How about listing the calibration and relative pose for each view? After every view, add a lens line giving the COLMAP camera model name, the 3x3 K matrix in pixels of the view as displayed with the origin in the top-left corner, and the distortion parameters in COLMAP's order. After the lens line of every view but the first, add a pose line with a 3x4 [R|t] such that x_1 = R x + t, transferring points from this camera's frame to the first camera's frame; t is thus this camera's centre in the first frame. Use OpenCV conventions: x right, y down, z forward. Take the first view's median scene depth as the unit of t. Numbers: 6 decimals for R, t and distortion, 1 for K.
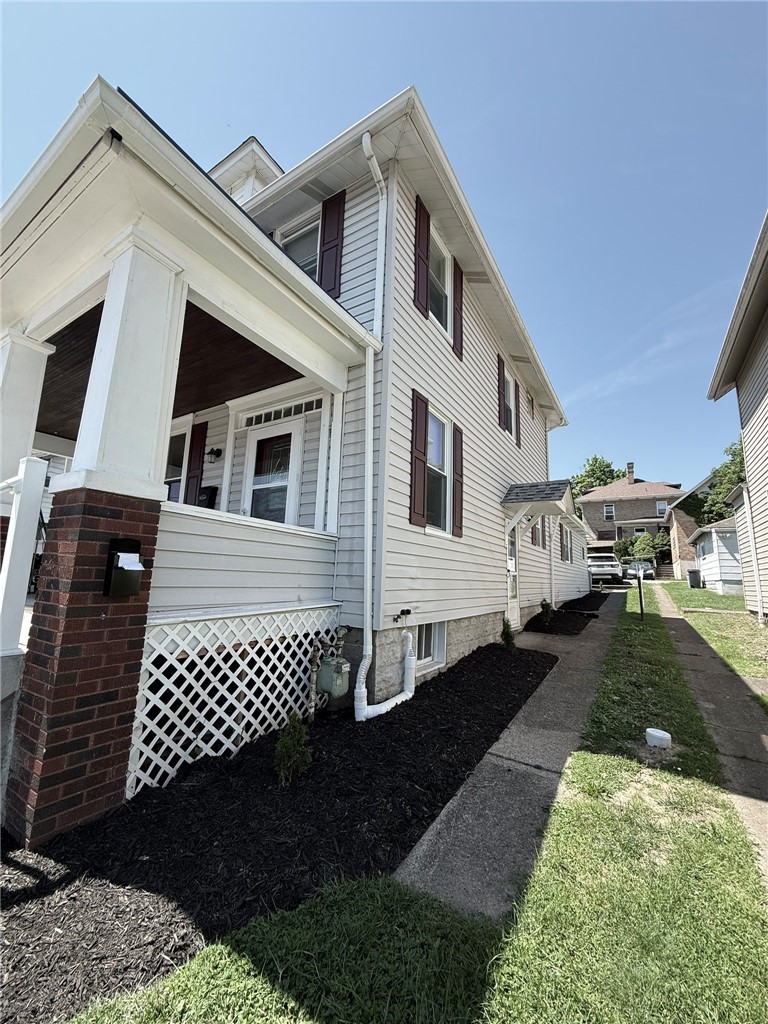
lens RADIAL K [[407.6, 0, 381.3], [0, 407.6, 507.8], [0, 0, 1]] dist [-0.001321, -0.000083]
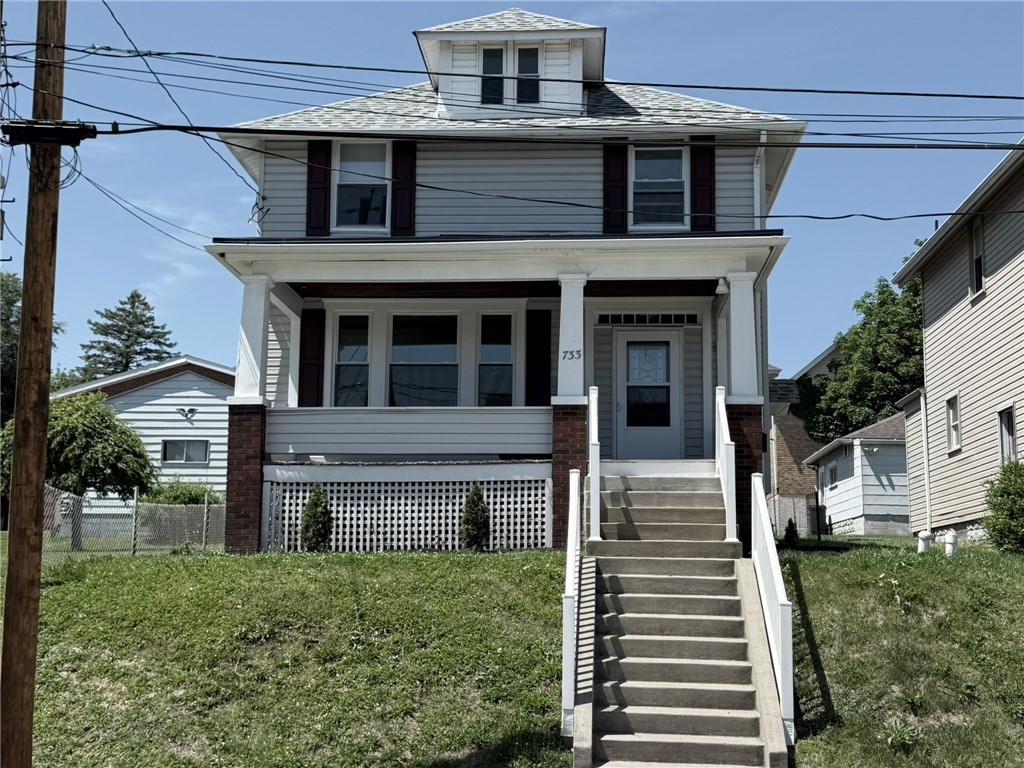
lens RADIAL K [[1326.5, 0, 512.4], [0, 1326.5, 385.8], [0, 0, 1]] dist [-0.008556, 0.000000]
pose [[0.875789, 0.054123, 0.479650, -0.636875], [-0.065165, 0.997854, 0.006387, -0.011576], [-0.478275, -0.036850, 0.877437, -0.553757]]
